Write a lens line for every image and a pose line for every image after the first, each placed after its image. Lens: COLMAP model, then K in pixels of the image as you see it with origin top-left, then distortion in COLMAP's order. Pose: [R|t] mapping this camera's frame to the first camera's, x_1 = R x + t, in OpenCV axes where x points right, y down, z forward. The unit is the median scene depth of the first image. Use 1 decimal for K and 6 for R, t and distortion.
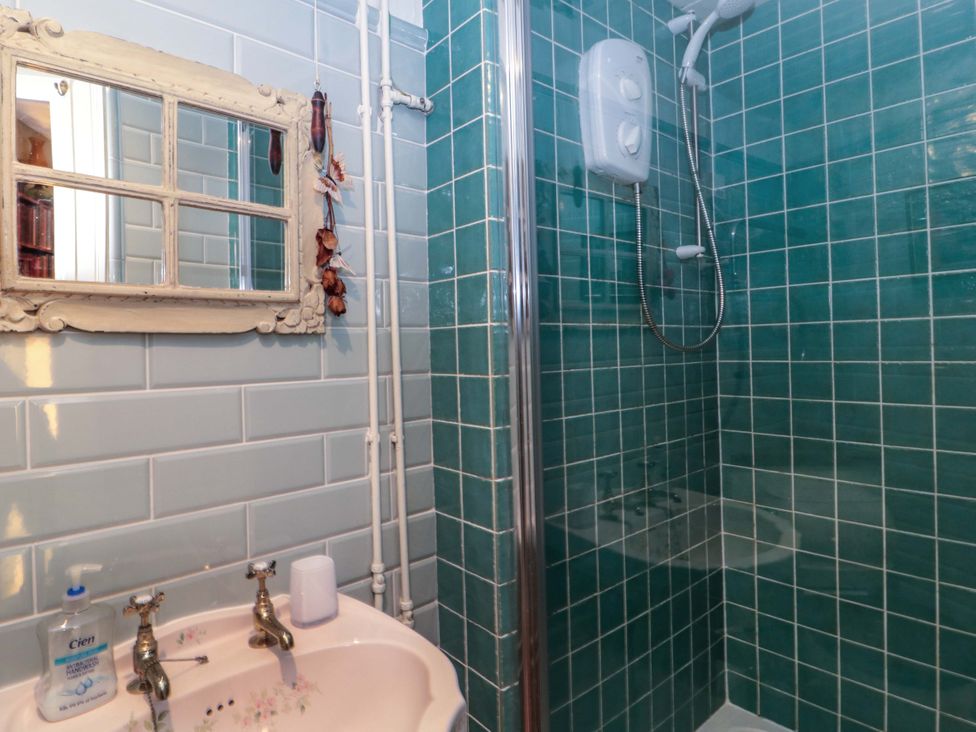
lens RADIAL K [[568.0, 0, 488.0], [0, 568.0, 366.0], [0, 0, 1]] dist [0.002062, -0.010804]
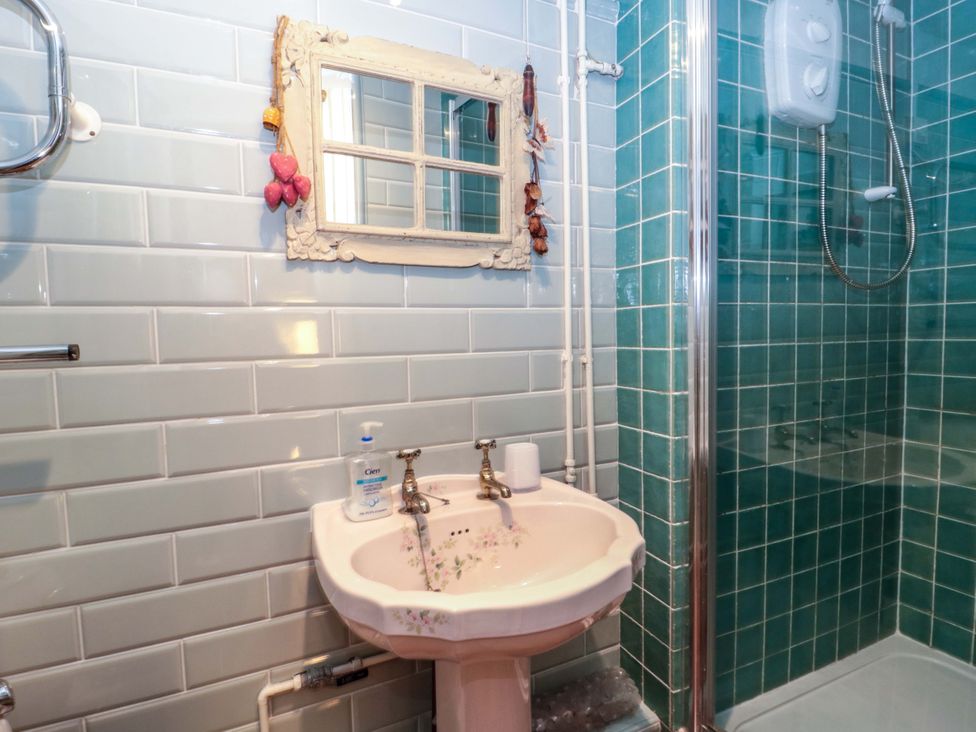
lens RADIAL K [[524.9, 0, 516.0], [0, 524.9, 369.2], [0, 0, 1]] dist [0.000815, -0.012793]
pose [[0.963481, 0.025615, -0.266550, -0.010068], [-0.010313, 0.998225, 0.058650, 0.085995], [0.267579, -0.053759, 0.962035, -0.100958]]
